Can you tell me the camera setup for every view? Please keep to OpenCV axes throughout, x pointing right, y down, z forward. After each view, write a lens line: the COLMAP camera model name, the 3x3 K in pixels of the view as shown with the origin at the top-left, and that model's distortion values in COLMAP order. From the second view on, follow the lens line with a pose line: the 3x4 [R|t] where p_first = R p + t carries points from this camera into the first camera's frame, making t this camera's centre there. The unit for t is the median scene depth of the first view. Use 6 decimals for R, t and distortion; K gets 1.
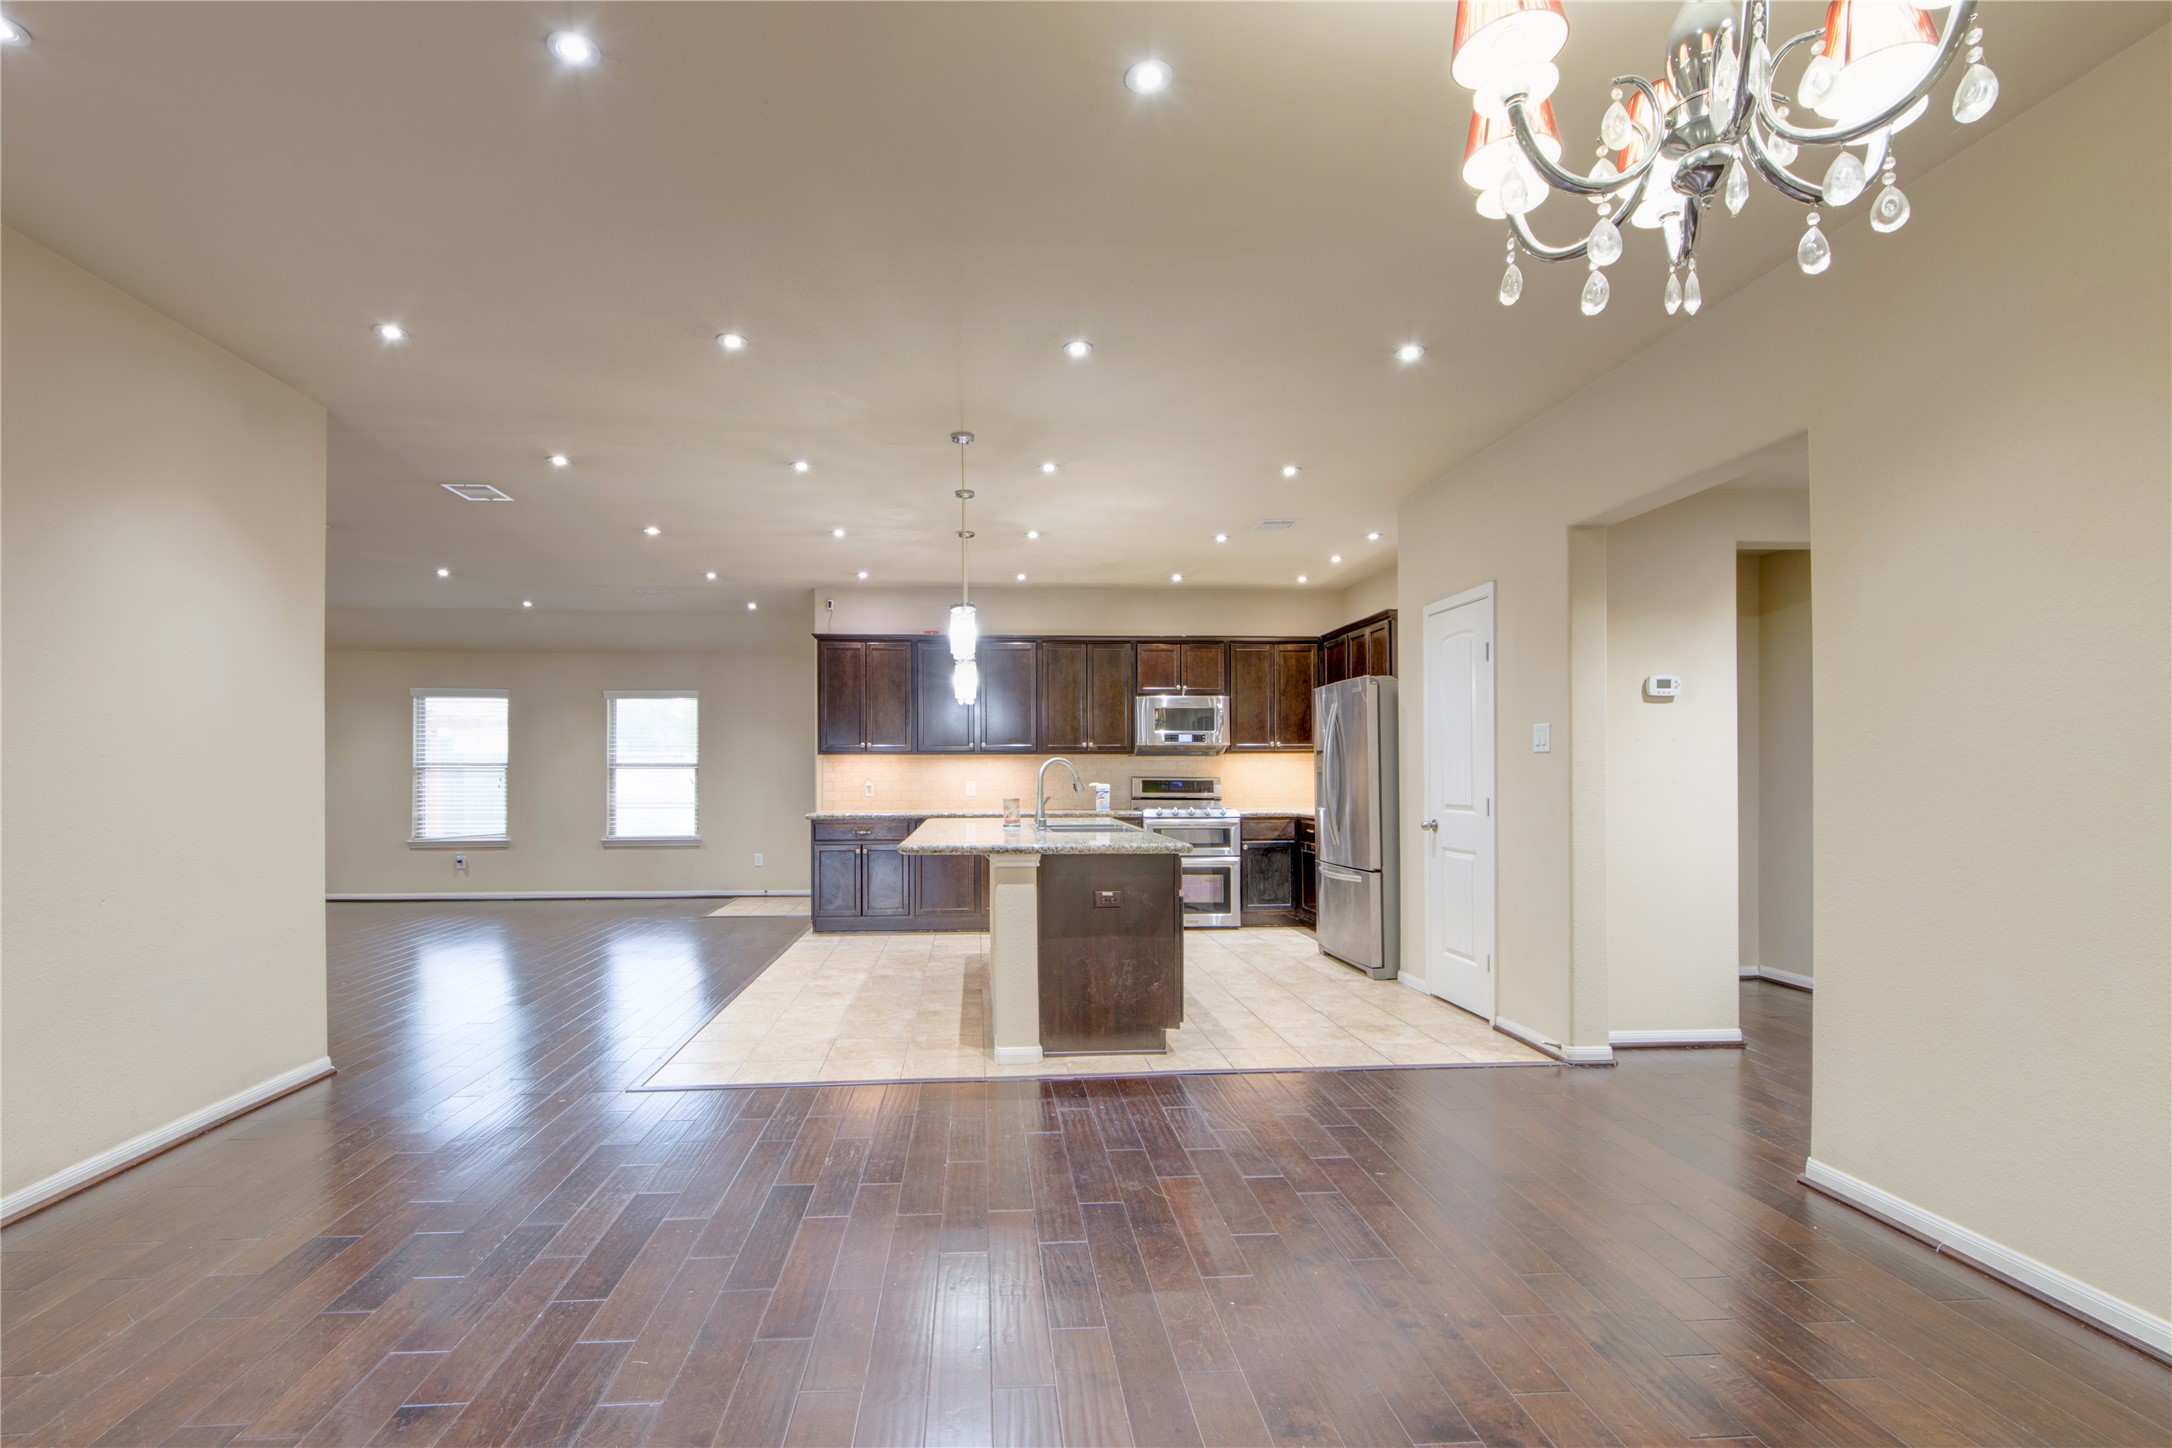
lens RADIAL K [[1008.2, 0, 1031.4], [0, 1008.2, 759.5], [0, 0, 1]] dist [-0.002191, 0.000297]
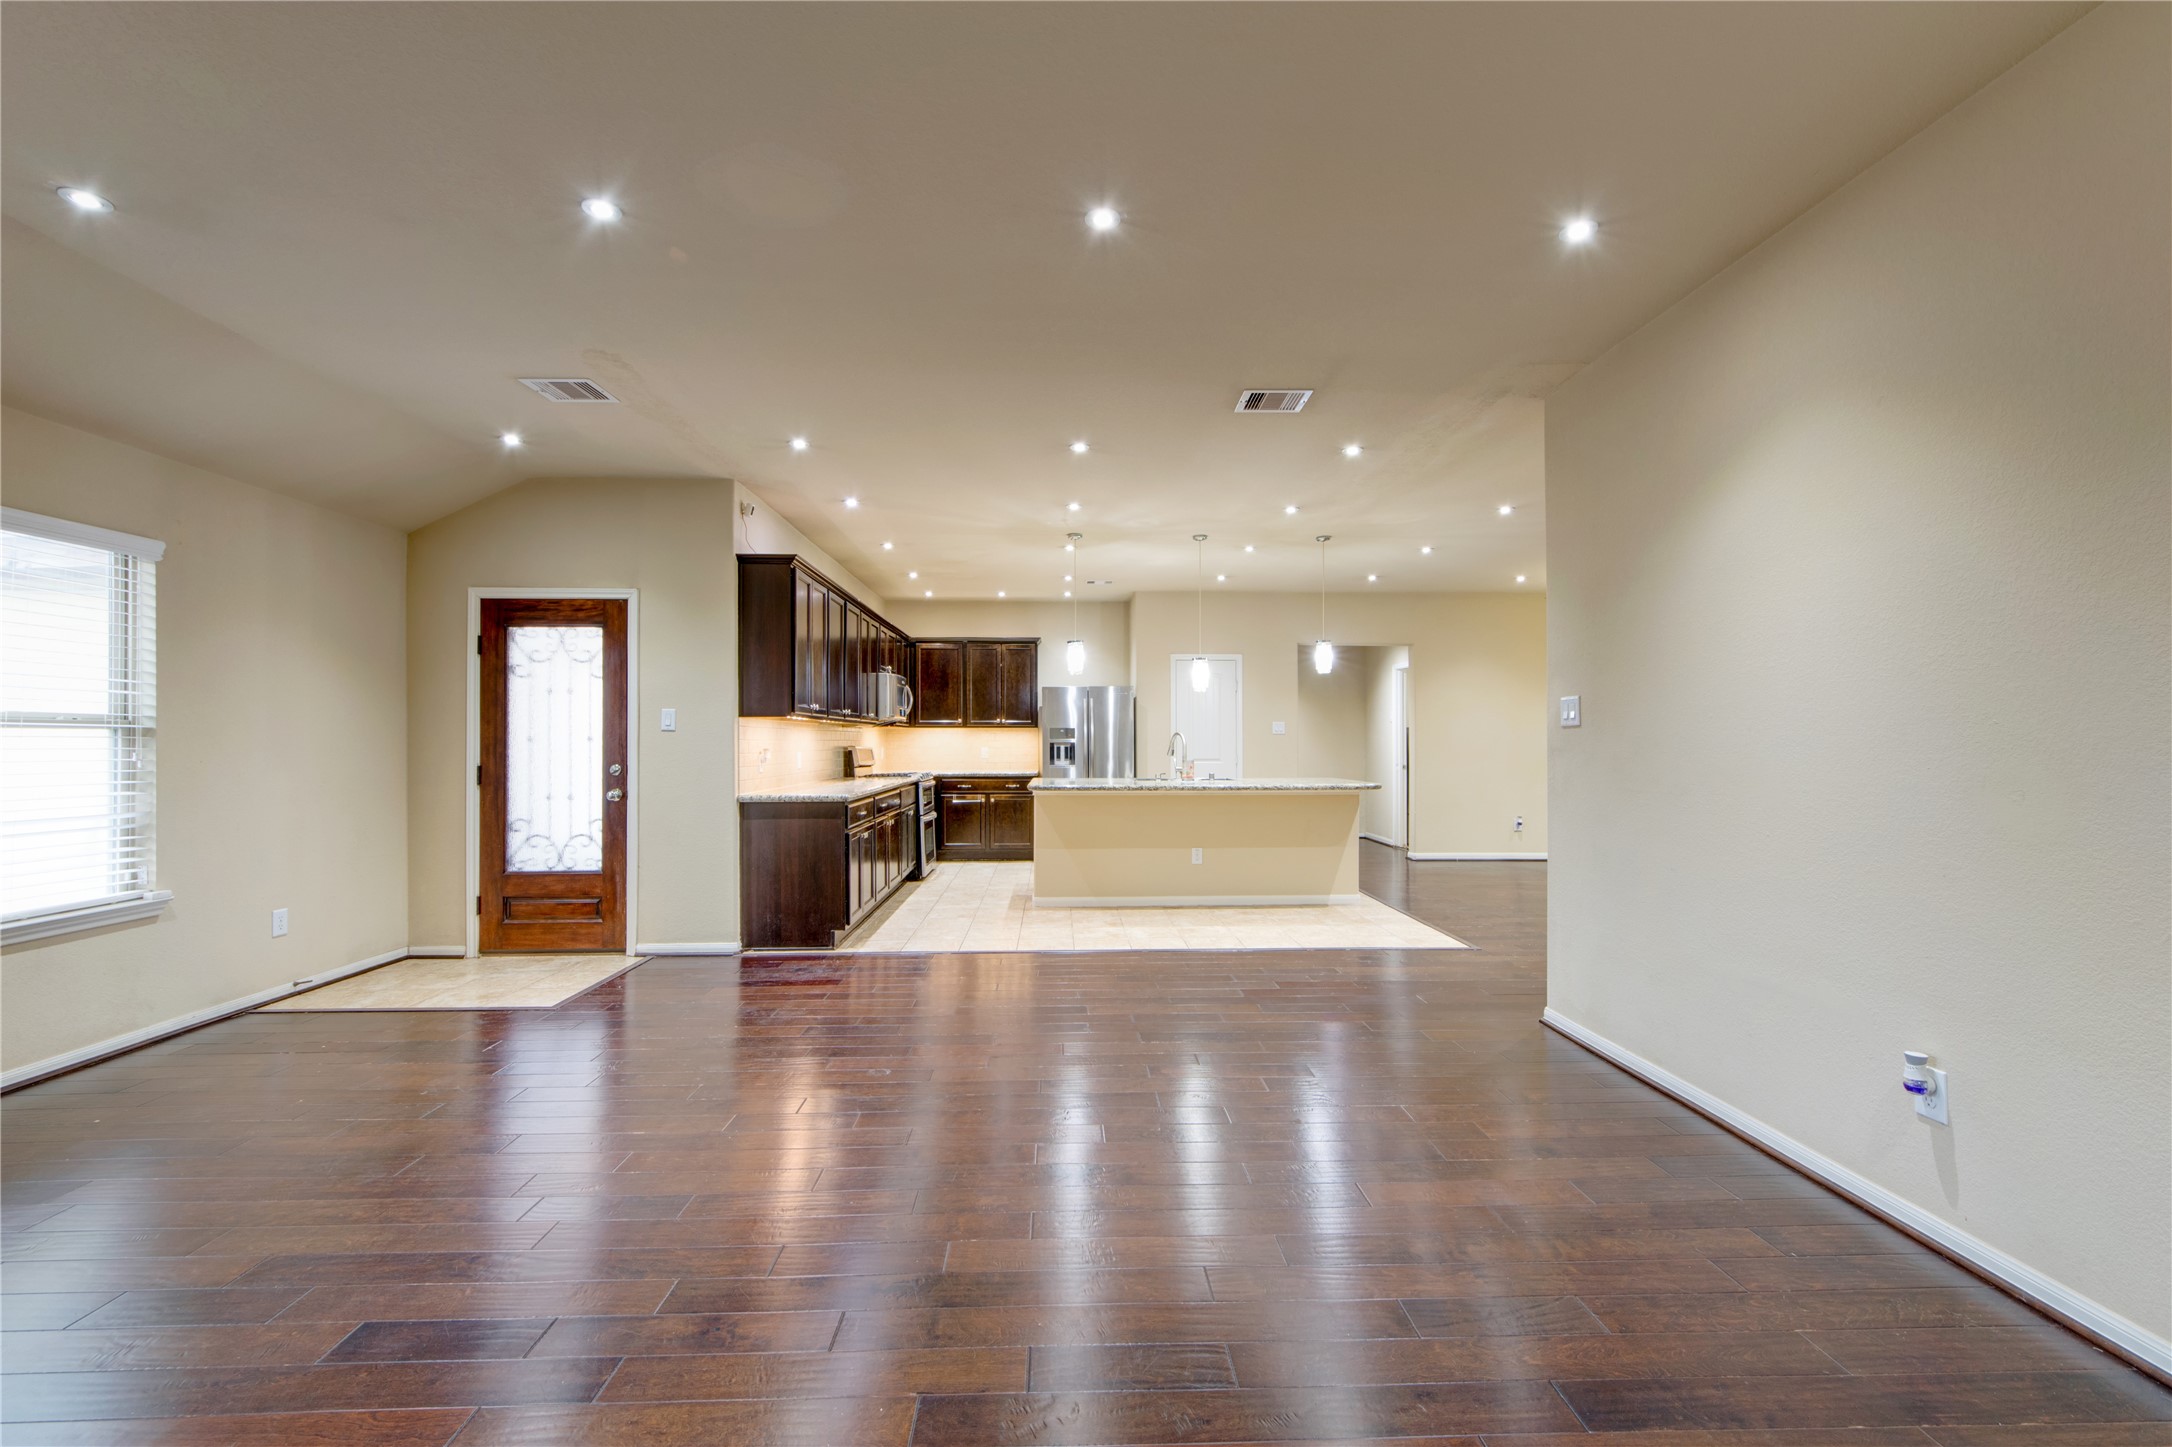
lens RADIAL K [[912.9, 0, 1079.0], [0, 912.9, 732.9], [0, 0, 1]] dist [0.000855, -0.000115]
pose [[0.017734, 0.013145, 0.999756, -0.888714], [-0.014924, 0.999806, -0.012881, 0.012262], [-0.999731, -0.014692, 0.017927, 0.782652]]
